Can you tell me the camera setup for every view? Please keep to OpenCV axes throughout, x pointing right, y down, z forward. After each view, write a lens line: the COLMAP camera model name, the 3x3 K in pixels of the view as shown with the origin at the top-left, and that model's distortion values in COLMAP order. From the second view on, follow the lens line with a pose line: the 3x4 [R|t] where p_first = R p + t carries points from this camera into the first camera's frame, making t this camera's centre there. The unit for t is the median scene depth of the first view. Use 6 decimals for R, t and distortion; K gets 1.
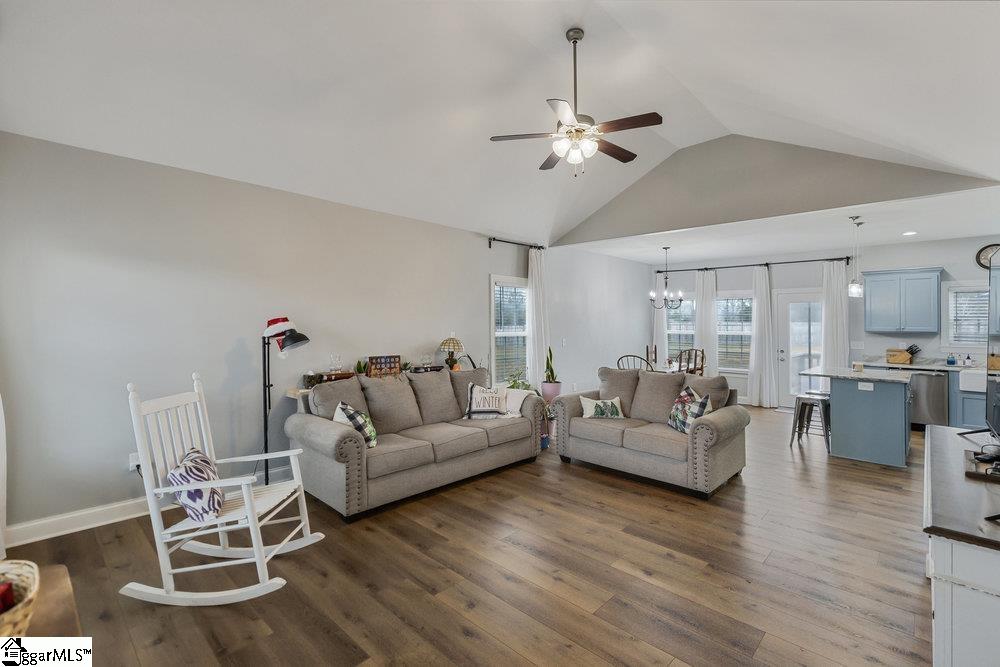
lens RADIAL K [[452.6, 0, 500.9], [0, 452.6, 317.4], [0, 0, 1]] dist [-0.001200, -0.000216]
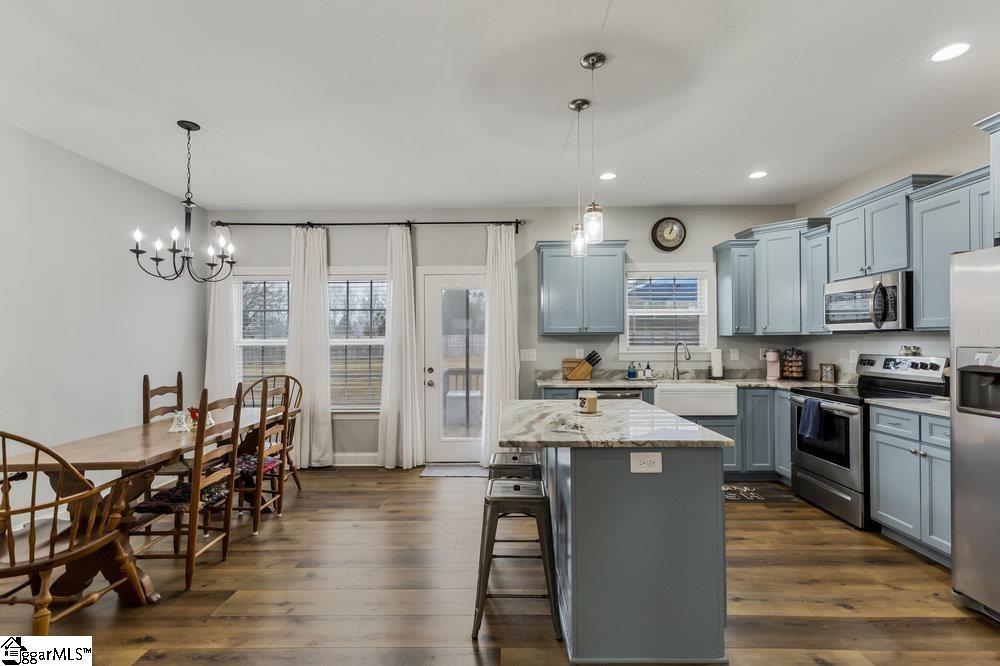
lens RADIAL K [[452.6, 0, 501.1], [0, 452.6, 330.5], [0, 0, 1]] dist [-0.001200, -0.000216]
pose [[0.734902, 0.003680, 0.678163, 0.410015], [0.000655, 0.999981, -0.006136, 0.039262], [-0.678173, 0.004954, 0.734886, 0.717757]]
